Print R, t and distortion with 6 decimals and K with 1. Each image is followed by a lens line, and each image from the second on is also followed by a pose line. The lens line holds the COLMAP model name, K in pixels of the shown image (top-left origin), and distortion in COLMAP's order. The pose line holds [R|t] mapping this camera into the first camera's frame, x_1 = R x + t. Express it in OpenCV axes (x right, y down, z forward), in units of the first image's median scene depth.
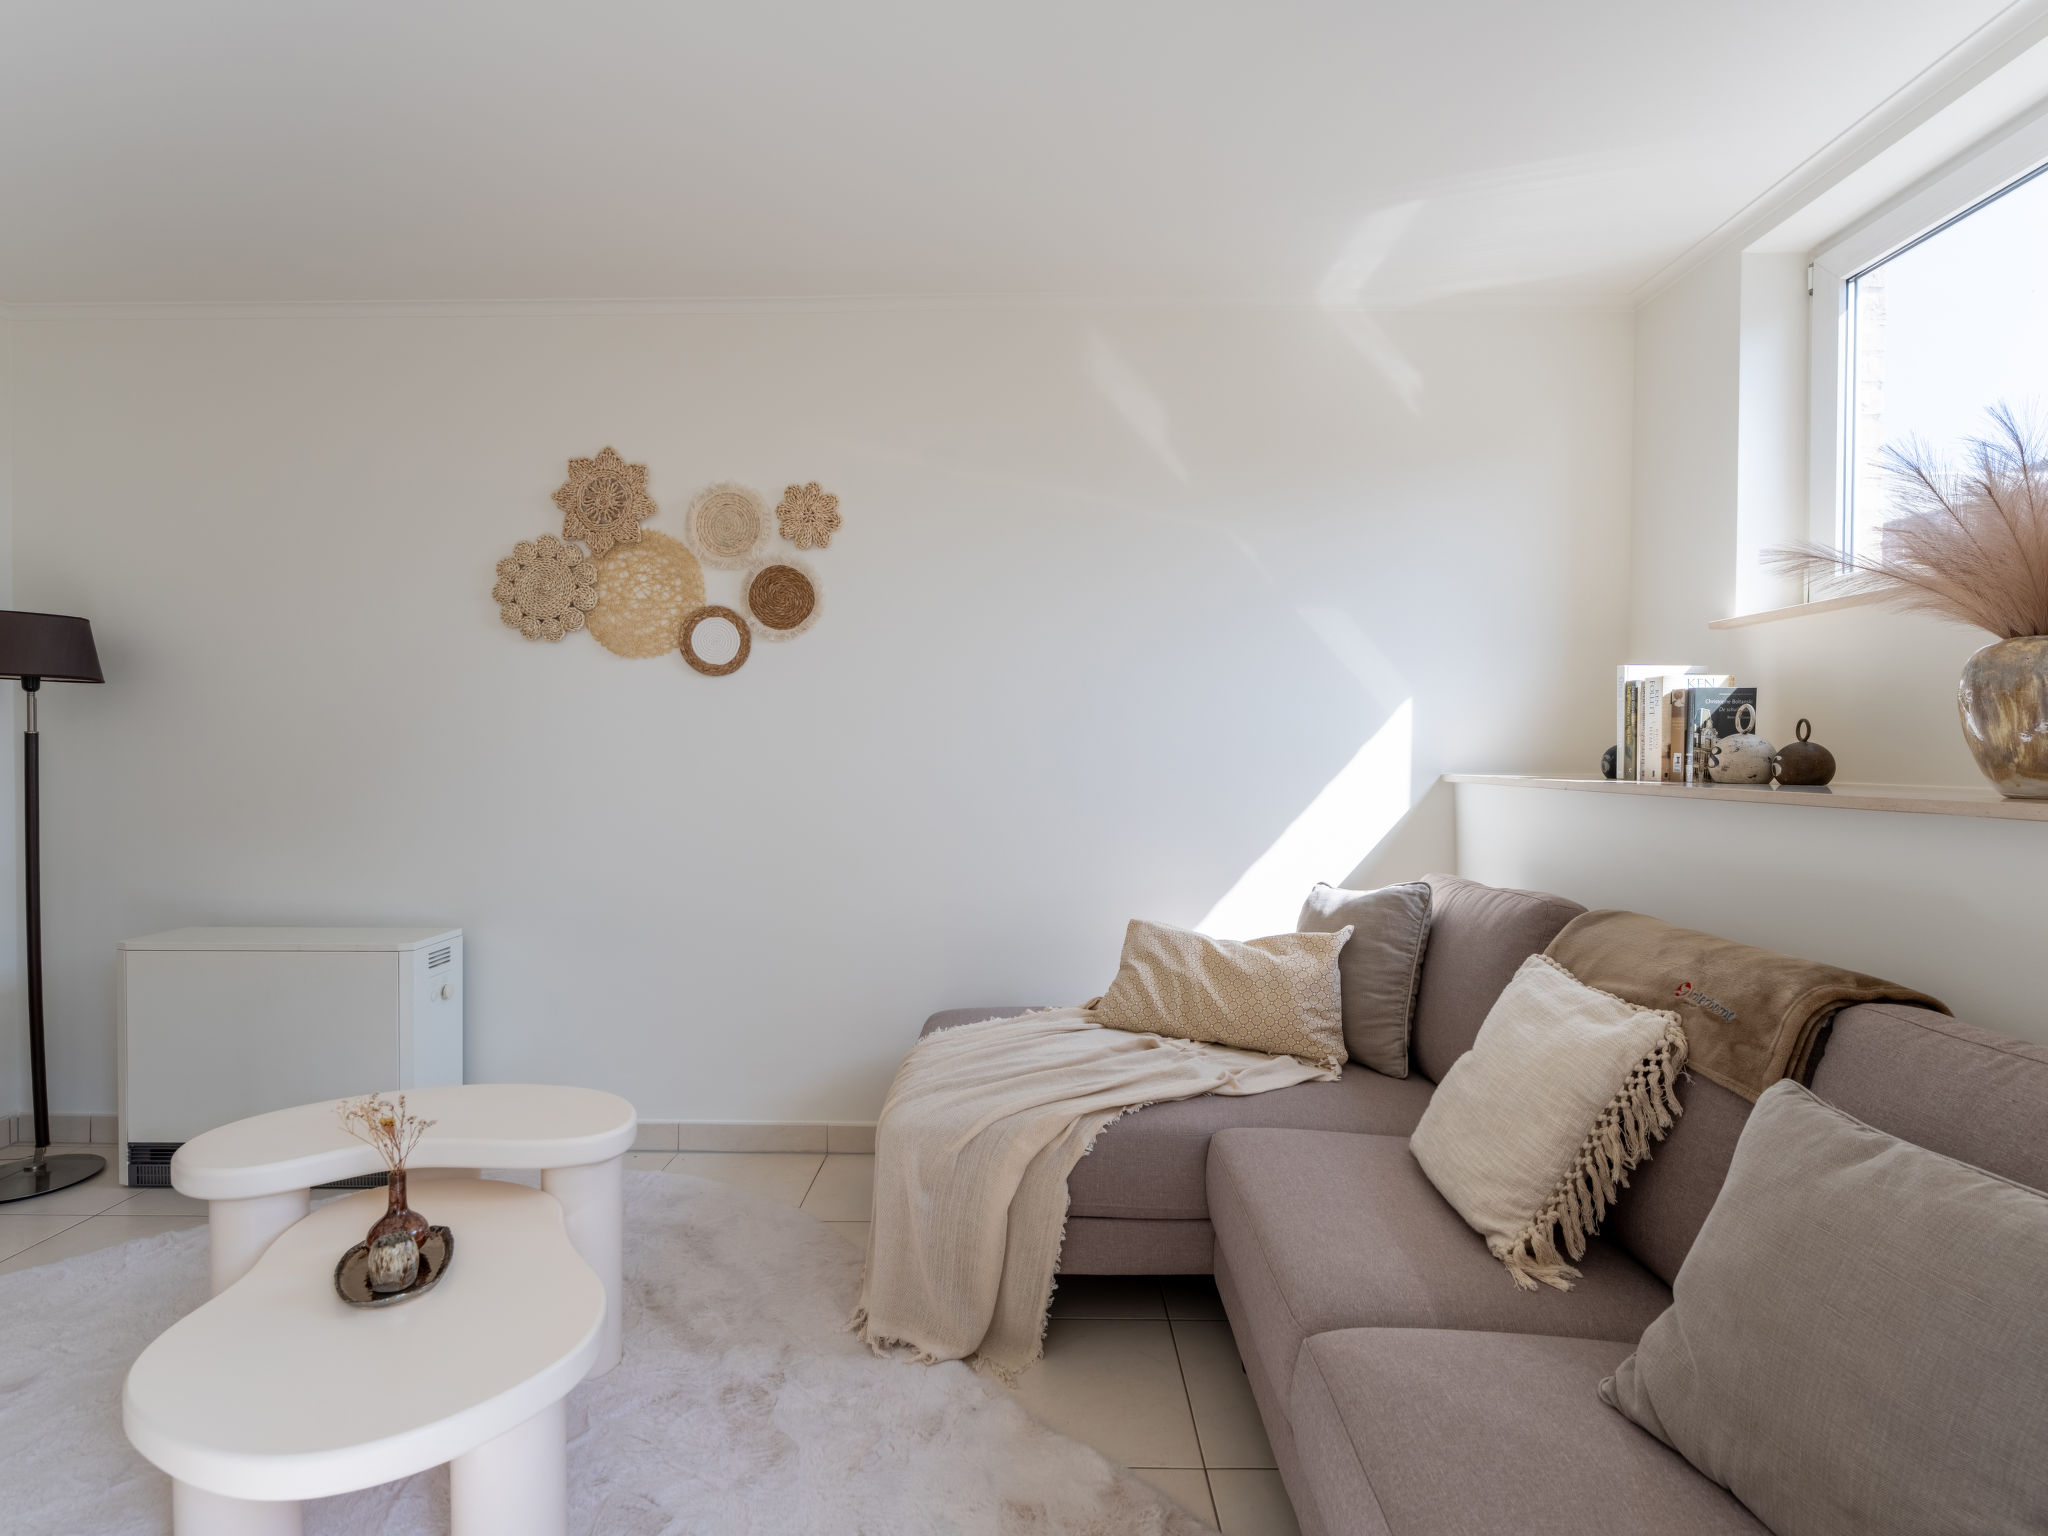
lens RADIAL K [[1027.1, 0, 1024.0], [0, 1027.1, 768.0], [0, 0, 1]] dist [-0.000367, -0.000146]
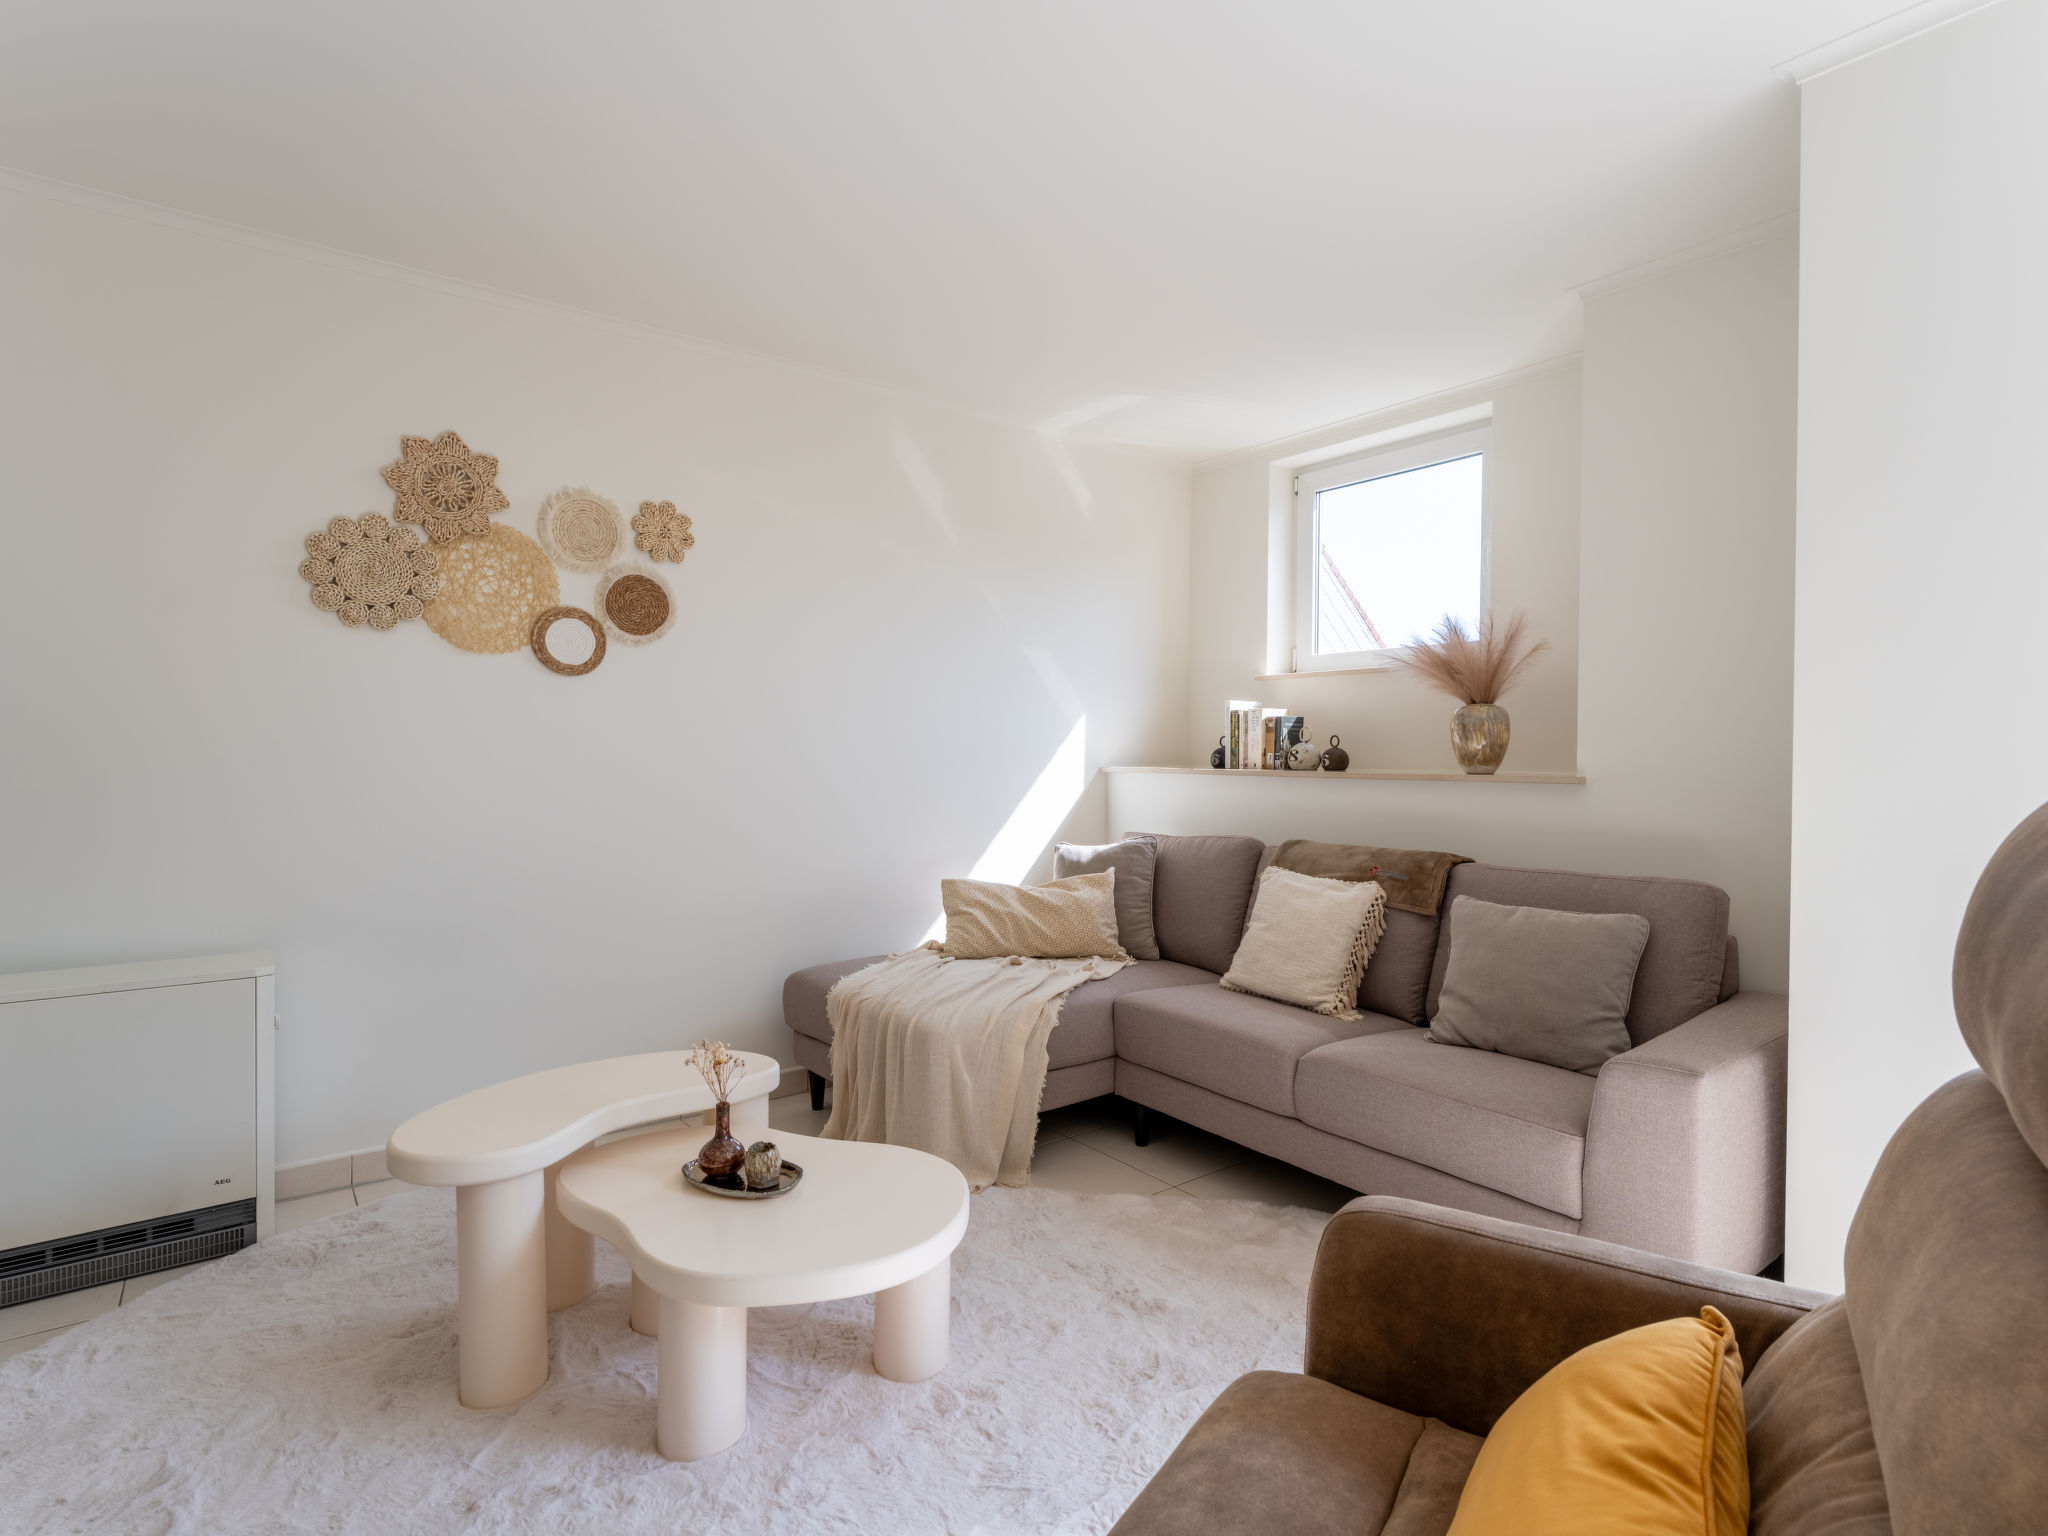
lens RADIAL K [[1027.1, 0, 1024.0], [0, 1027.1, 768.0], [0, 0, 1]] dist [-0.000367, -0.000146]
pose [[0.785313, -0.007517, 0.619054, -0.582713], [0.005513, 0.999972, 0.005148, -0.000568], [-0.619075, -0.000630, 0.785332, -0.083767]]
